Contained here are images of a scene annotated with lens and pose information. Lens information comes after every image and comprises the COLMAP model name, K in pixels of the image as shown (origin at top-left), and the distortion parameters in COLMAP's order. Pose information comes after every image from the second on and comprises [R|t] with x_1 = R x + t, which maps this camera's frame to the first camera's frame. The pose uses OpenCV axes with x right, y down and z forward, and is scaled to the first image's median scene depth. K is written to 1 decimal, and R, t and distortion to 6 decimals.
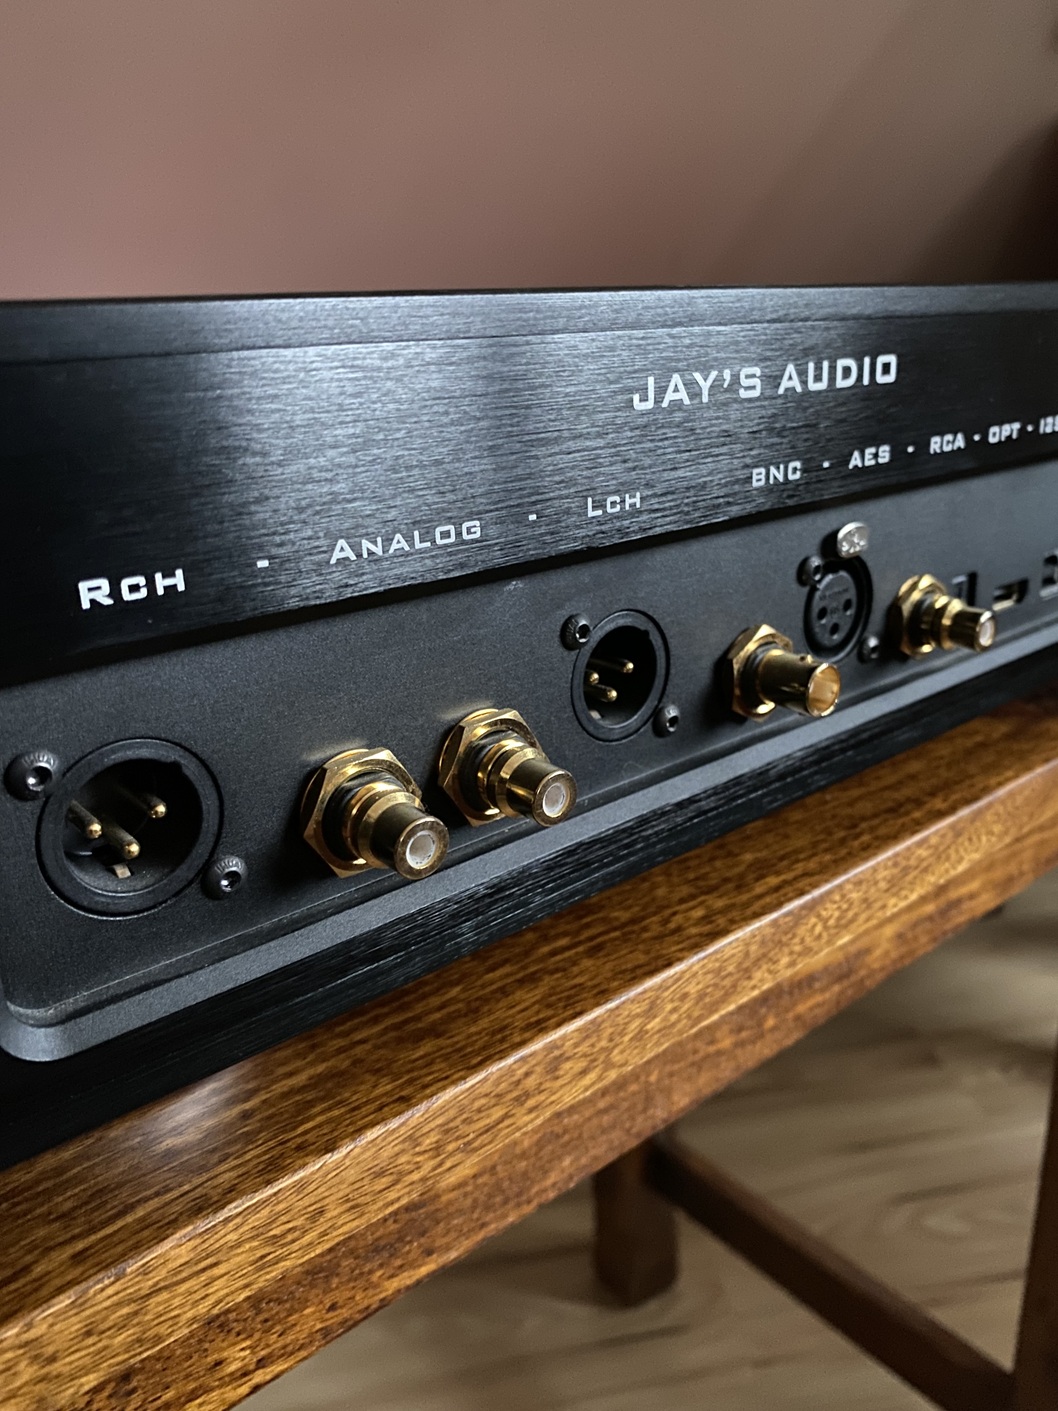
lens RADIAL K [[1083.6, 0, 456.3], [0, 1083.6, 703.5], [0, 0, 1]] dist [-0.001209, -0.051246]
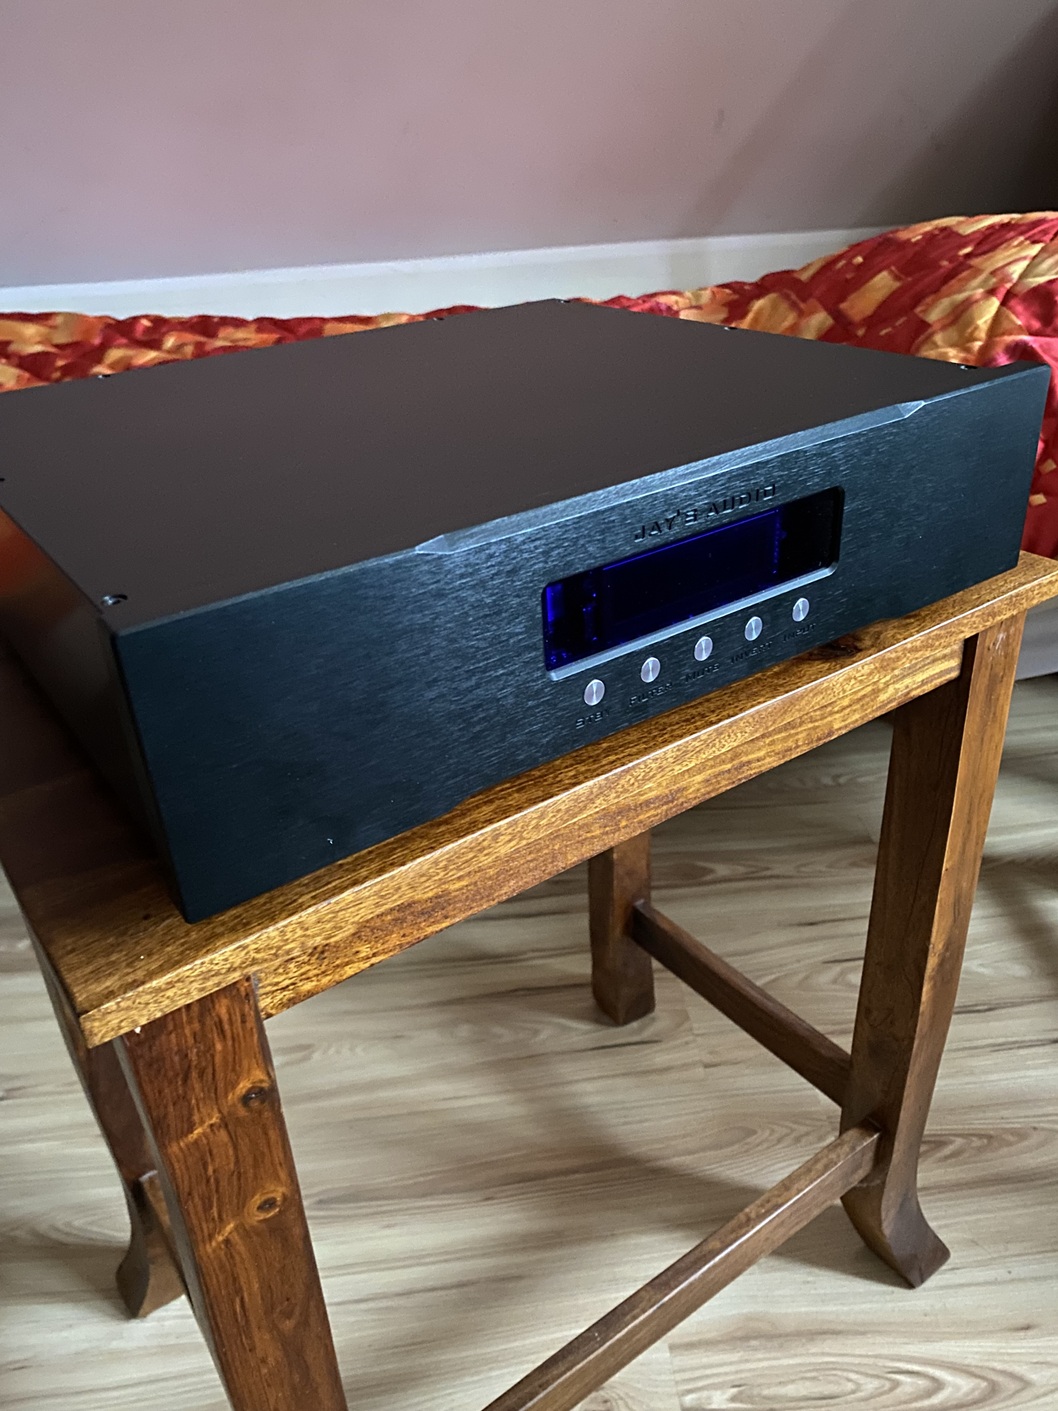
lens RADIAL K [[1083.6, 0, 456.3], [0, 1083.6, 703.5], [0, 0, 1]] dist [-0.001209, -0.051246]
pose [[0.997930, 0.018642, -0.061546, 0.130143], [-0.007393, 0.983974, 0.178159, -0.344881], [0.063881, -0.177336, 0.982075, -1.175667]]
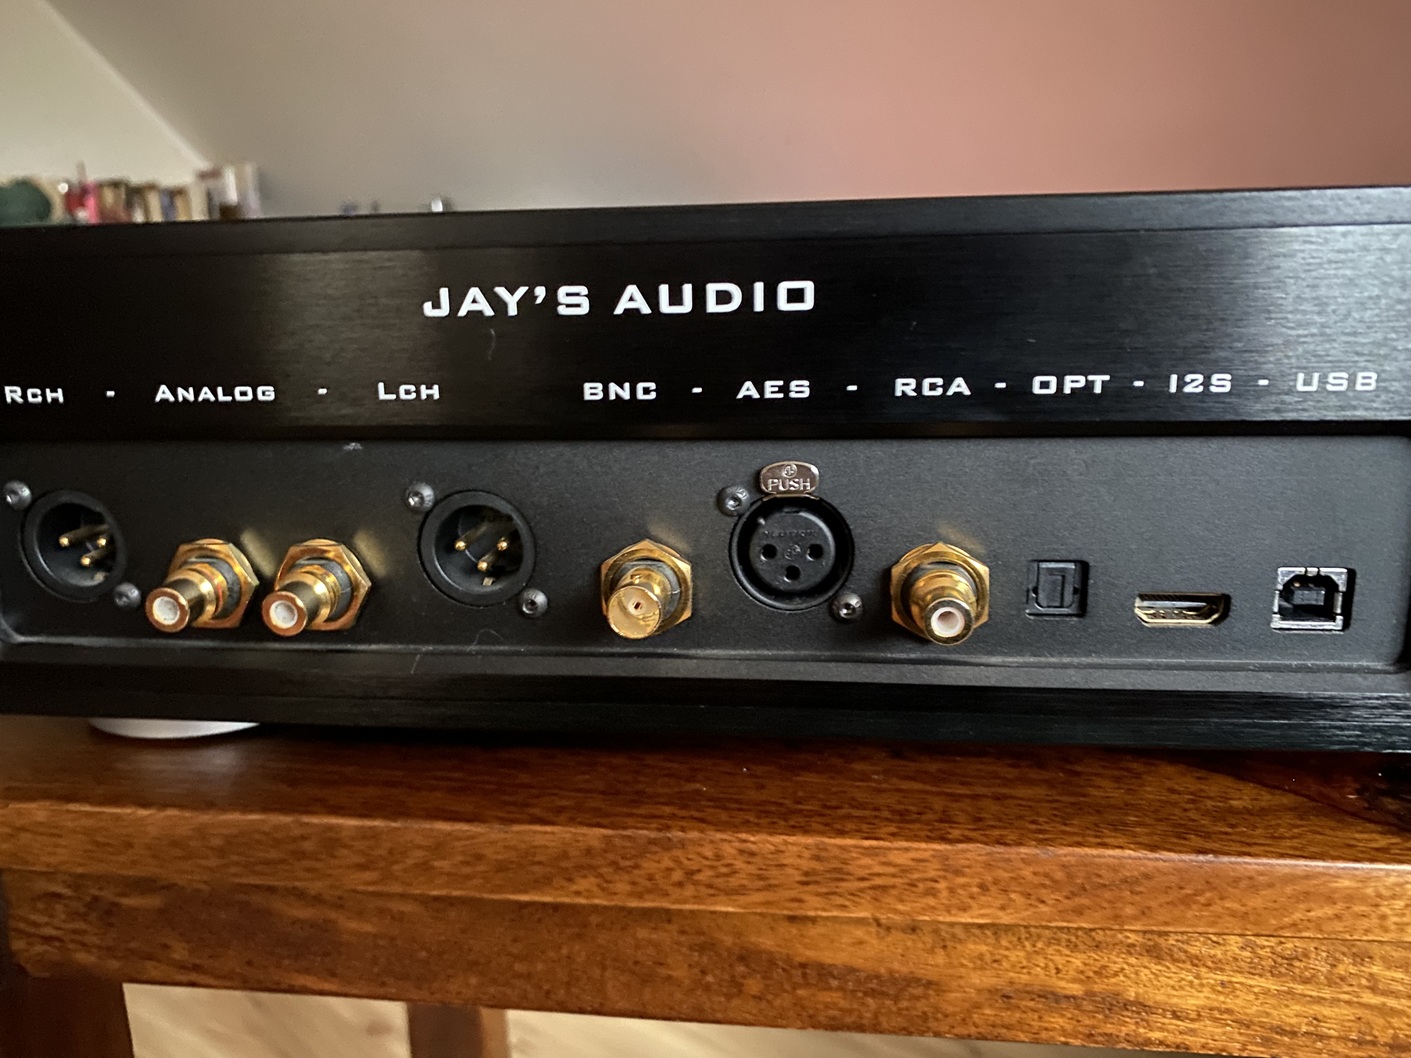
lens RADIAL K [[1083.6, 0, 705.5], [0, 1083.6, 529.0], [0, 0, 1]] dist [-0.001209, -0.051246]
pose [[0.708981, 0.202830, -0.675430, 1.016285], [-0.240289, 0.969916, 0.039038, -0.139095], [0.663029, 0.134621, 0.736390, 0.308015]]
